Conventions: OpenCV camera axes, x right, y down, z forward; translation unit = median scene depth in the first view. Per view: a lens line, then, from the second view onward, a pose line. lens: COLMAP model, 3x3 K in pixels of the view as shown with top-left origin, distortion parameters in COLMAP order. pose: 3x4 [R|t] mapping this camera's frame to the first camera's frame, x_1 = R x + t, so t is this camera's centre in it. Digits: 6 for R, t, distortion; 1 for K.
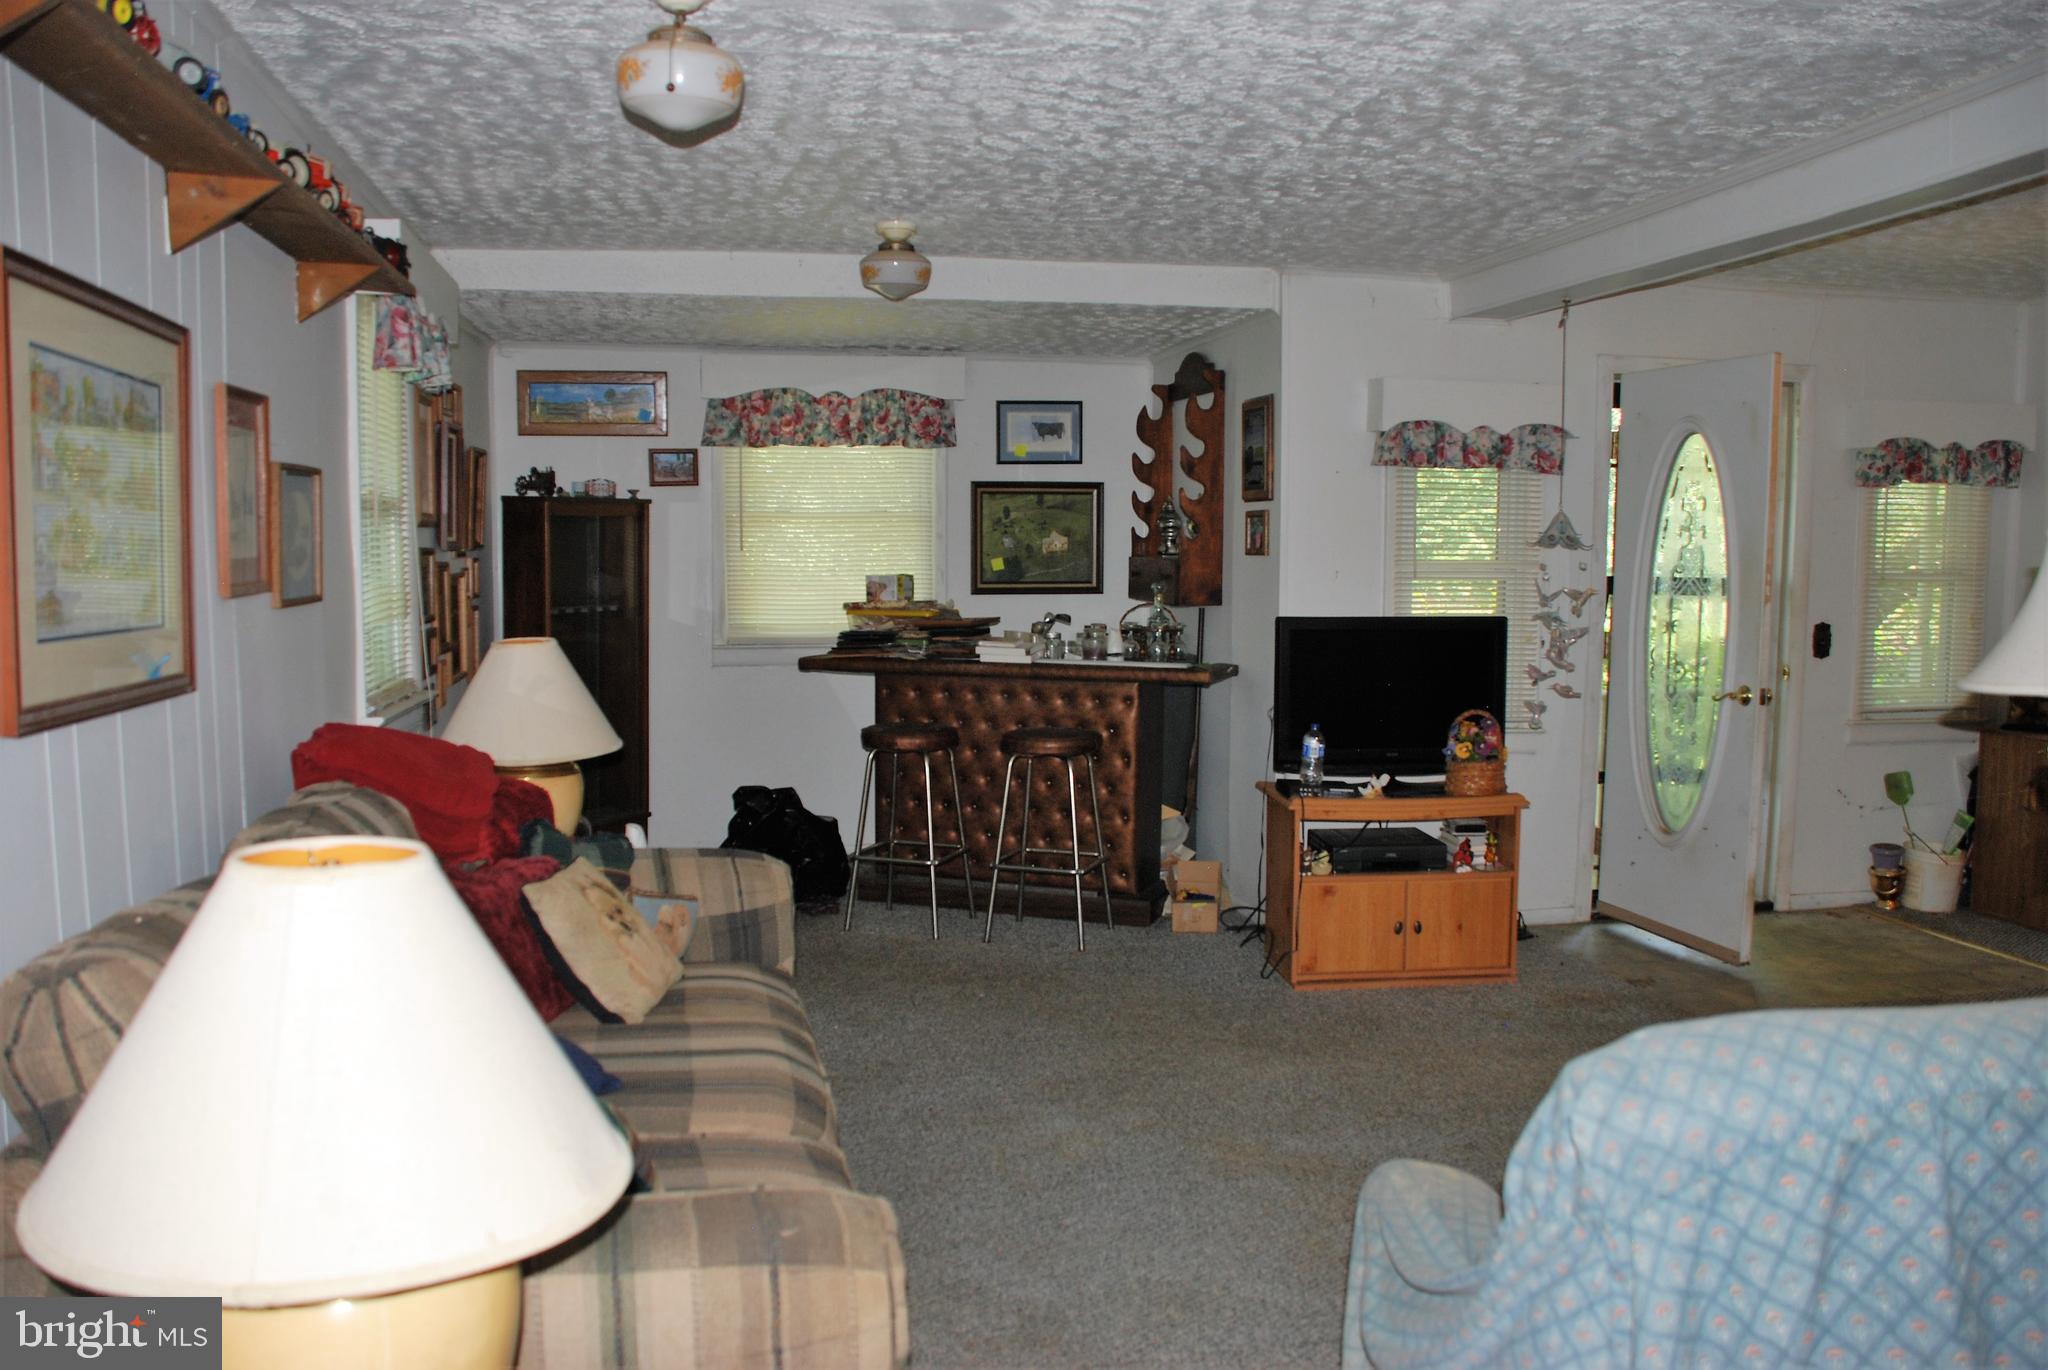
lens RADIAL K [[1605.9, 0, 1031.7], [0, 1605.9, 717.5], [0, 0, 1]] dist [-0.162295, 0.128824]
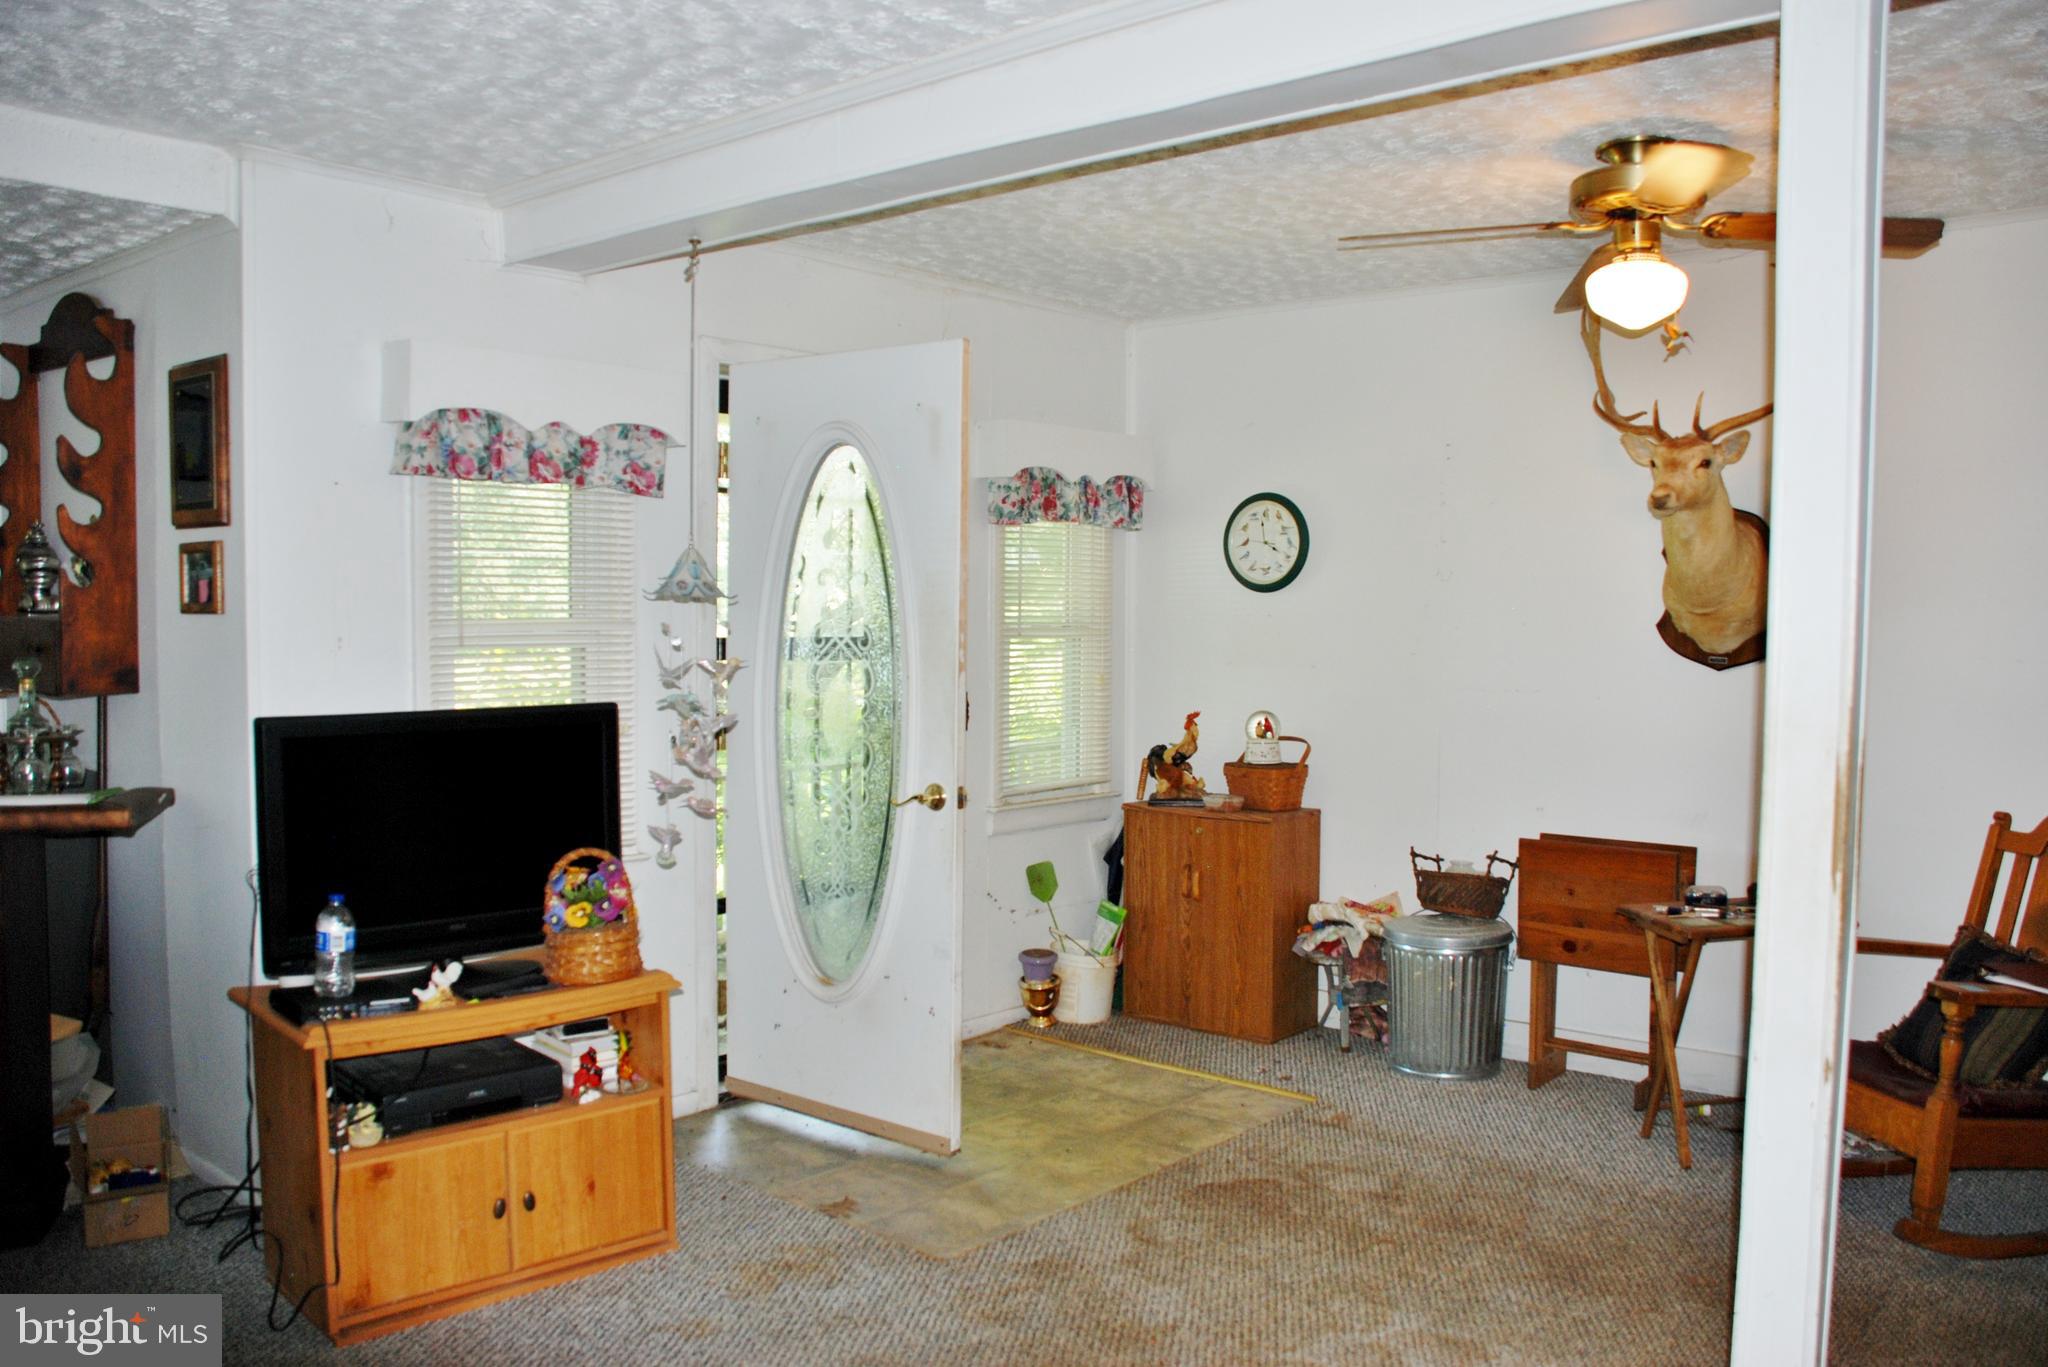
lens RADIAL K [[1596.9, 0, 1023.8], [0, 1596.9, 717.7], [0, 0, 1]] dist [-0.147710, 0.112769]
pose [[0.786075, -0.037214, 0.617009, 0.019319], [0.057298, 0.998275, -0.012789, -0.034305], [-0.615469, 0.045406, 0.786852, 0.324645]]
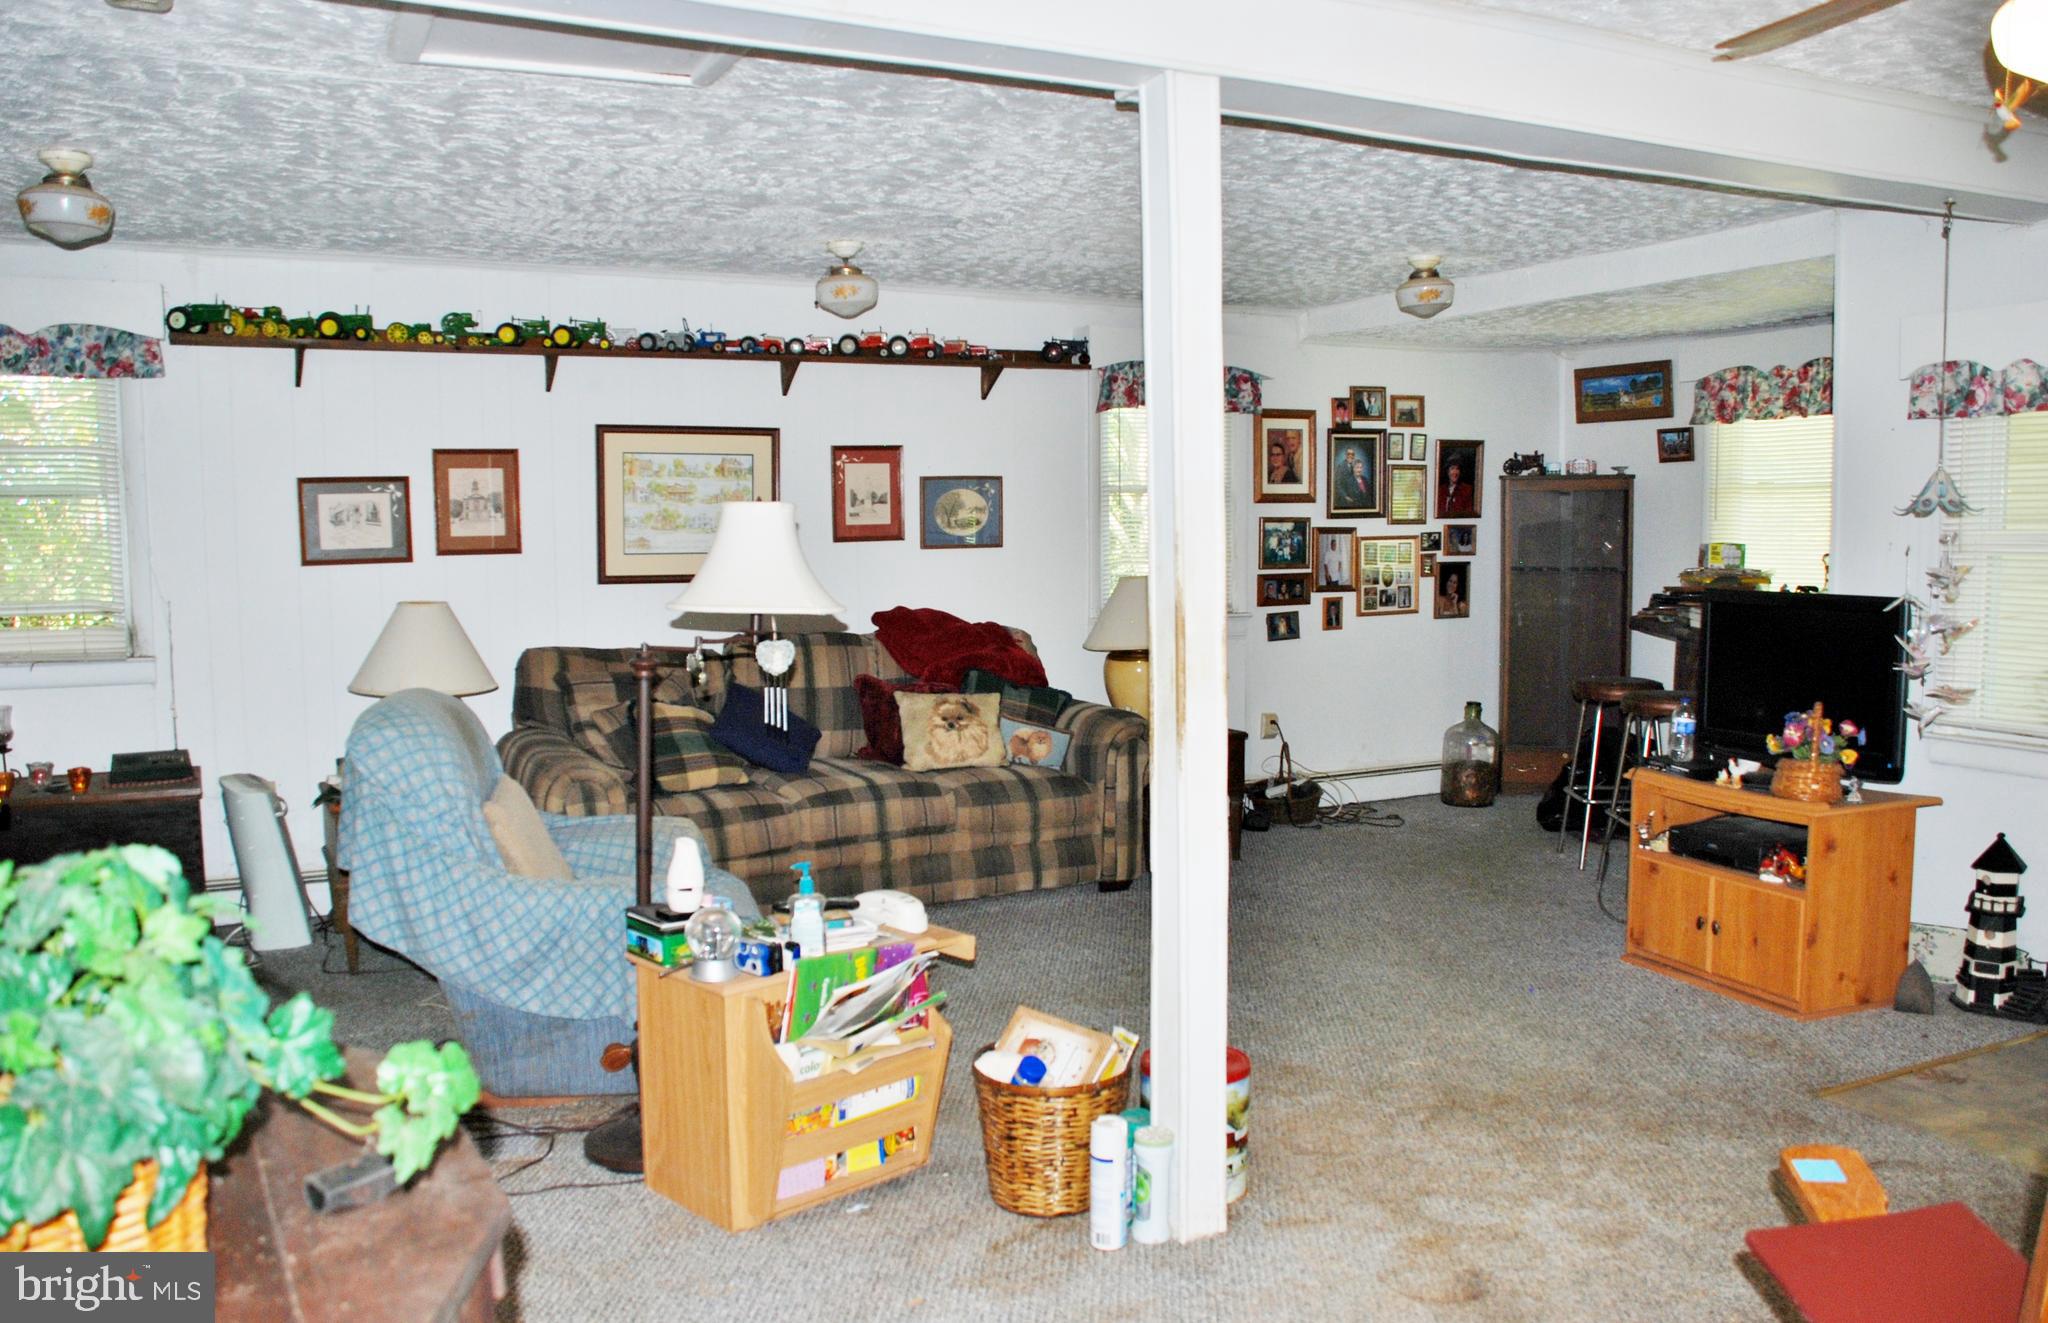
lens RADIAL K [[1644.5, 0, 1046.8], [0, 1644.5, 685.2], [0, 0, 1]] dist [-0.140977, 0.096187]
pose [[0.286872, 0.091760, -0.953564, 0.853615], [-0.091044, 0.993508, 0.068214, -0.030368], [0.953633, 0.067247, 0.293364, 0.294988]]
